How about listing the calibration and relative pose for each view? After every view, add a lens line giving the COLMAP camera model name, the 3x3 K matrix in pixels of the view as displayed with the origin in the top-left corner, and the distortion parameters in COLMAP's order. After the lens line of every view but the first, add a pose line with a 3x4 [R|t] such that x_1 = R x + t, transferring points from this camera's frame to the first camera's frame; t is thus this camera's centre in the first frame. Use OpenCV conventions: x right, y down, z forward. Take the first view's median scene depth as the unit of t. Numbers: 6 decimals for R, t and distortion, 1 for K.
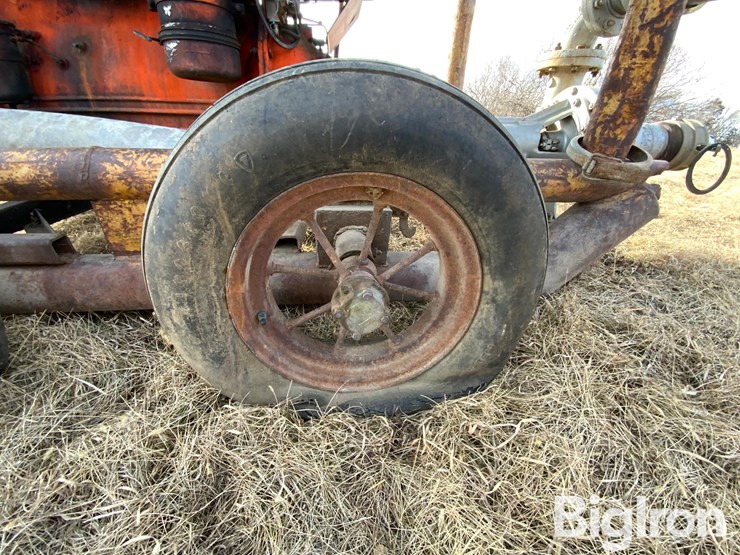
lens RADIAL K [[308.3, 0, 368.3], [0, 308.3, 276.4], [0, 0, 1]] dist [-0.015434, -0.002363]
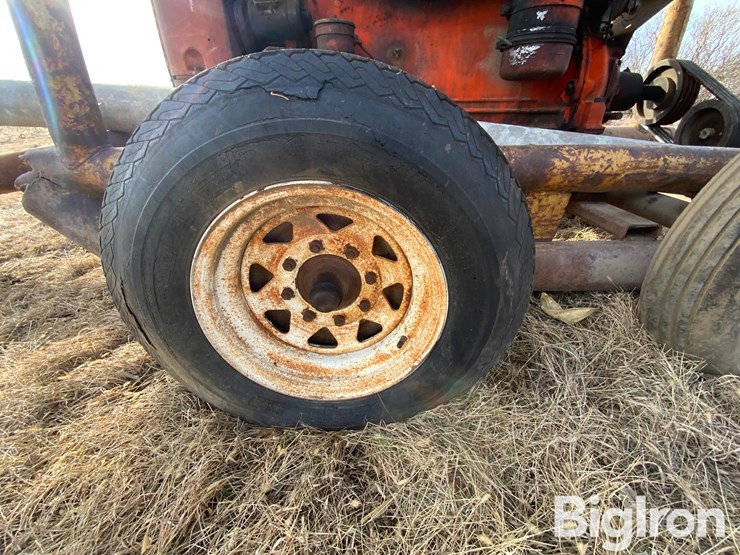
lens RADIAL K [[295.5, 0, 367.9], [0, 295.5, 278.6], [0, 0, 1]] dist [-0.007030, -0.001885]
pose [[0.992411, 0.022282, -0.120929, -0.913804], [-0.017897, 0.999147, 0.037222, 0.027569], [0.121655, -0.034776, 0.991963, -0.117435]]
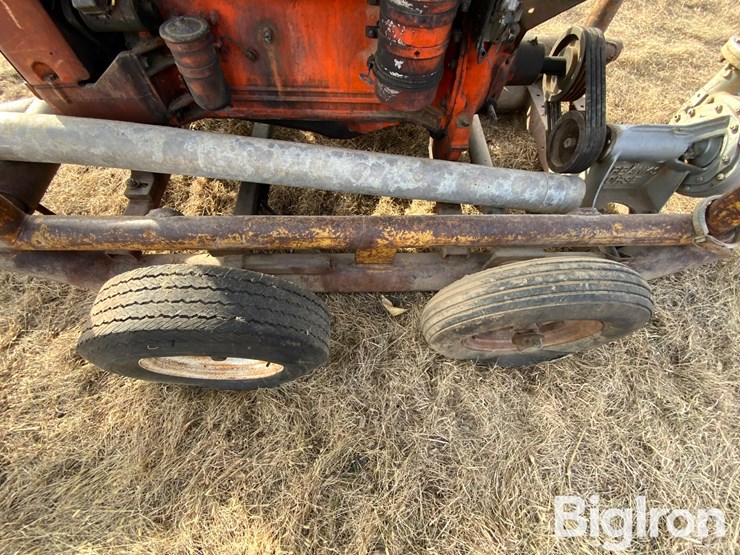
lens RADIAL K [[295.5, 0, 369.6], [0, 295.5, 275.4], [0, 0, 1]] dist [-0.007030, -0.001885]
pose [[0.997408, 0.068925, -0.020646, -0.558843], [-0.042985, 0.800930, 0.597213, -0.722947], [0.057699, -0.594778, 0.801817, -0.203952]]
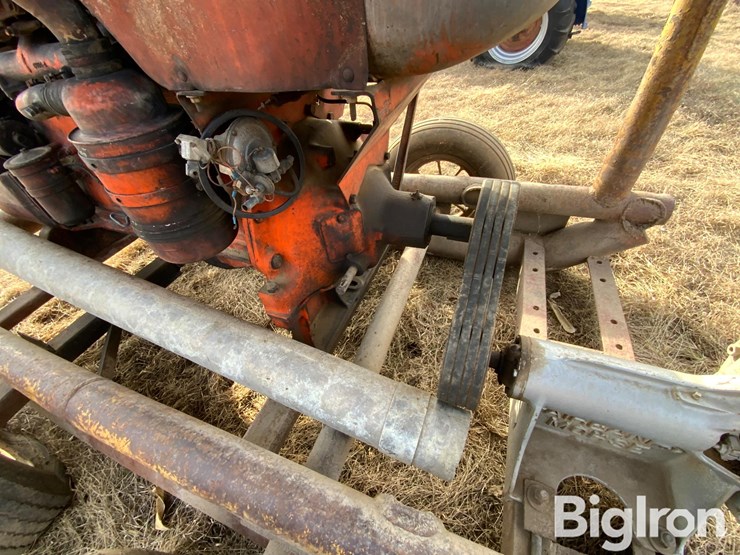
lens RADIAL K [[295.5, 0, 373.5], [0, 295.5, 272.9], [0, 0, 1]] dist [-0.007030, -0.001885]
pose [[0.886499, 0.246508, -0.391604, 0.202056], [-0.107602, 0.932908, 0.343664, -0.854642], [0.450046, -0.262520, 0.853546, 0.457717]]
